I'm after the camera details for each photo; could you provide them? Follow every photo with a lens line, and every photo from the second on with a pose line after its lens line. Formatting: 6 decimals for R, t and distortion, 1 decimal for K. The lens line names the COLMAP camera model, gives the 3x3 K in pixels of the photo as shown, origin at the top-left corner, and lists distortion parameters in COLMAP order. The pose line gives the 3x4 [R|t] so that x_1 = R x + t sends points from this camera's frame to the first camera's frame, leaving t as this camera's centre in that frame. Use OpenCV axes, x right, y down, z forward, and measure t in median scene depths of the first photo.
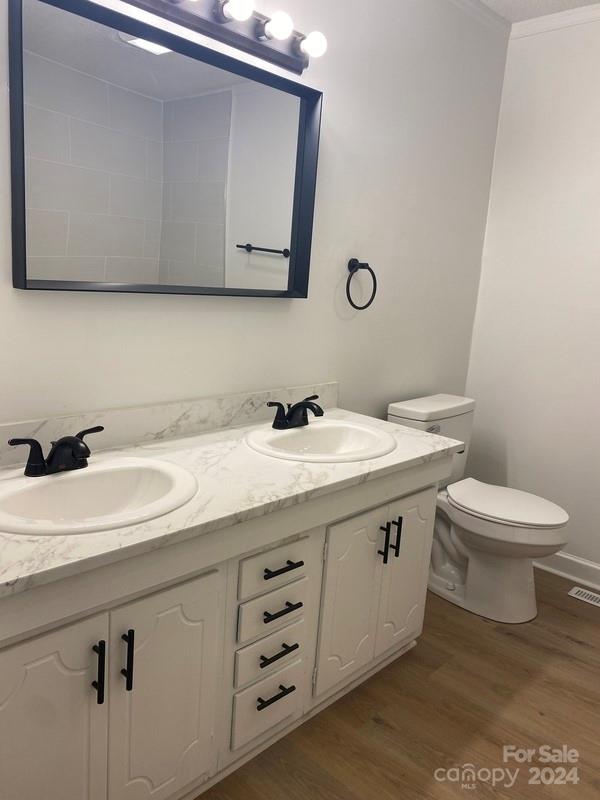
lens RADIAL K [[617.8, 0, 291.7], [0, 617.8, 398.5], [0, 0, 1]] dist [0.037866, -0.034010]
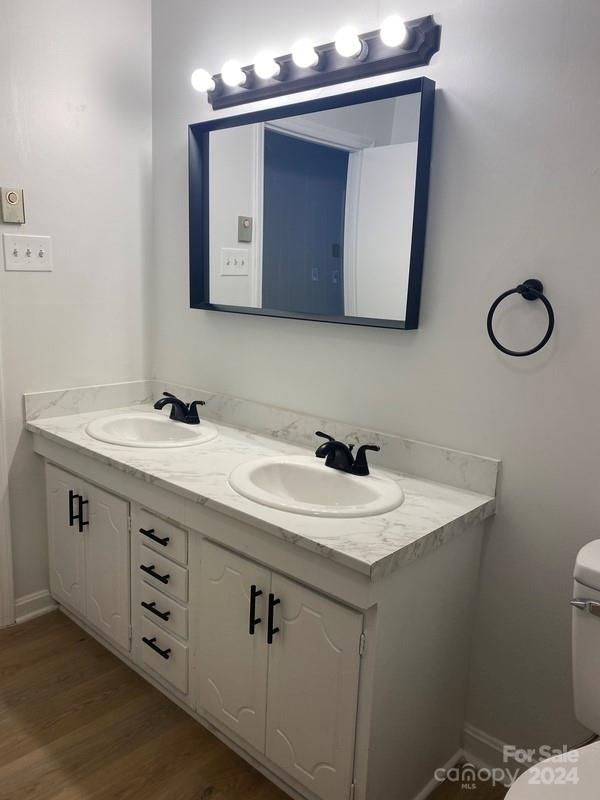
lens RADIAL K [[617.8, 0, 276.5], [0, 617.8, 393.3], [0, 0, 1]] dist [0.037866, -0.034010]
pose [[0.011549, 0.126617, -0.991884, 0.947972], [-0.232074, 0.965204, 0.120509, -0.158556], [0.972630, 0.228799, 0.040532, 0.926067]]
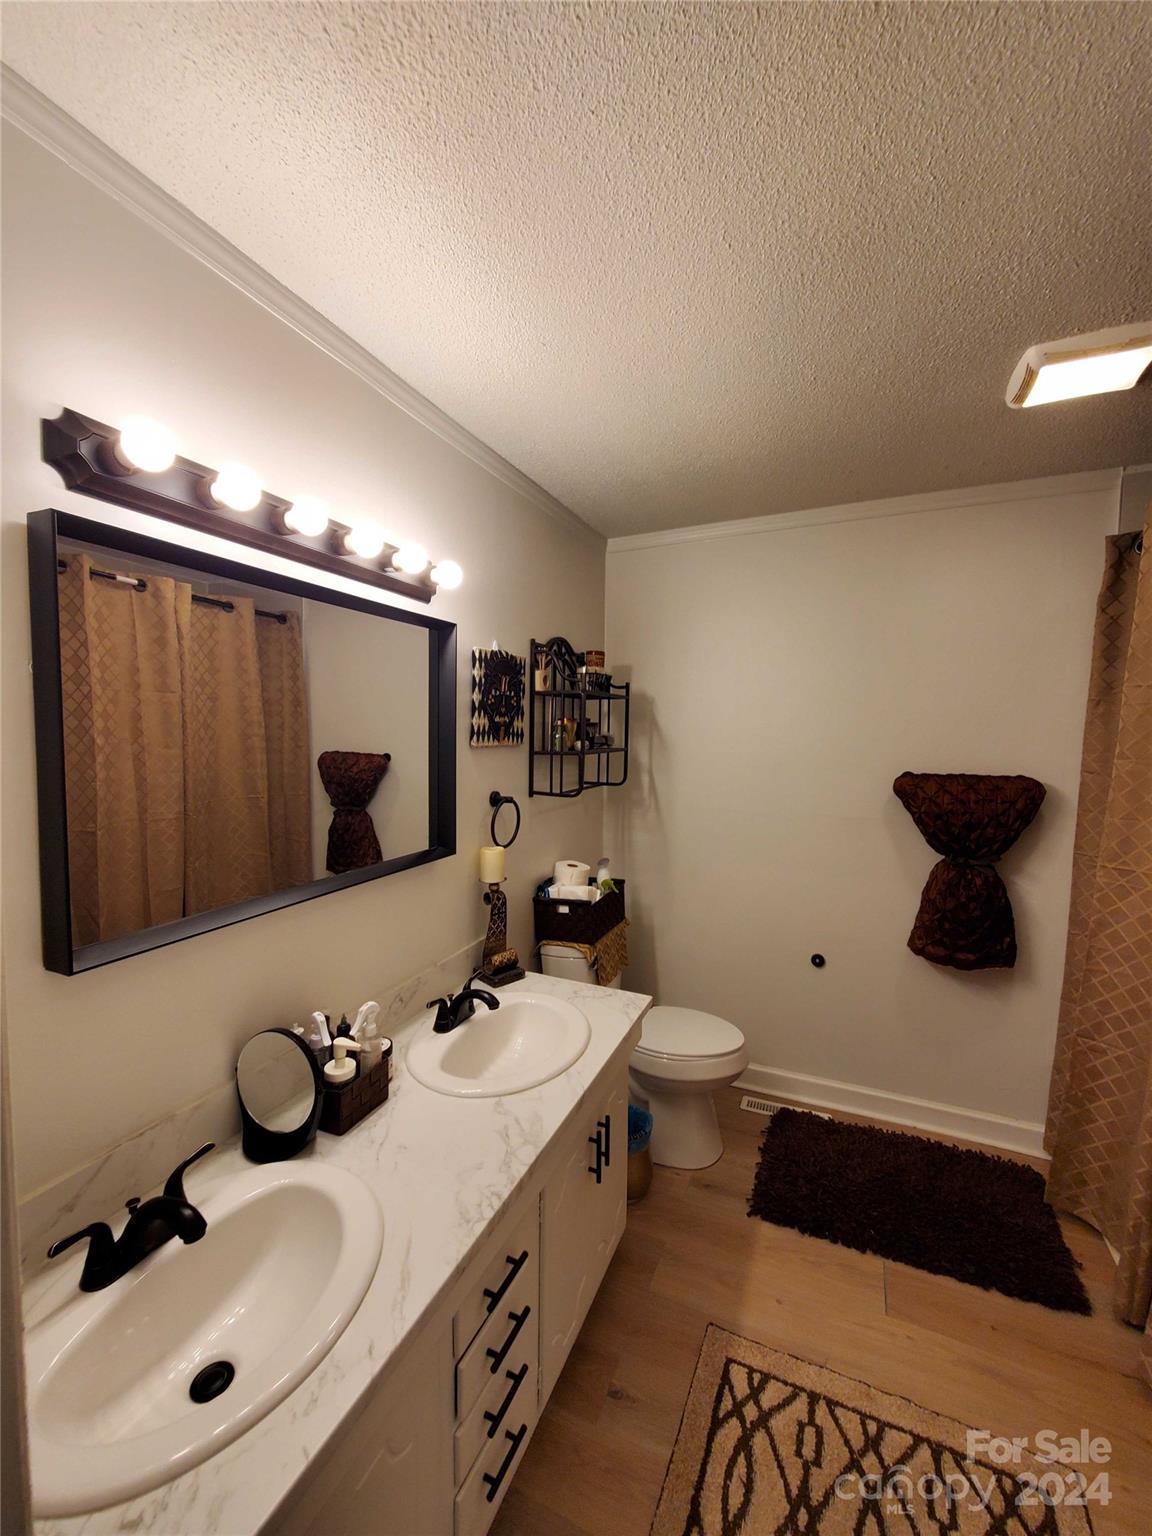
lens RADIAL K [[615.4, 0, 572.2], [0, 615.4, 774.1], [0, 0, 1]] dist [0.000972, 0.000153]
pose [[0.937143, -0.082266, 0.339111, -0.114023], [0.120471, 0.988336, -0.093163, -0.196520], [-0.327491, 0.128160, 0.936122, 0.180963]]
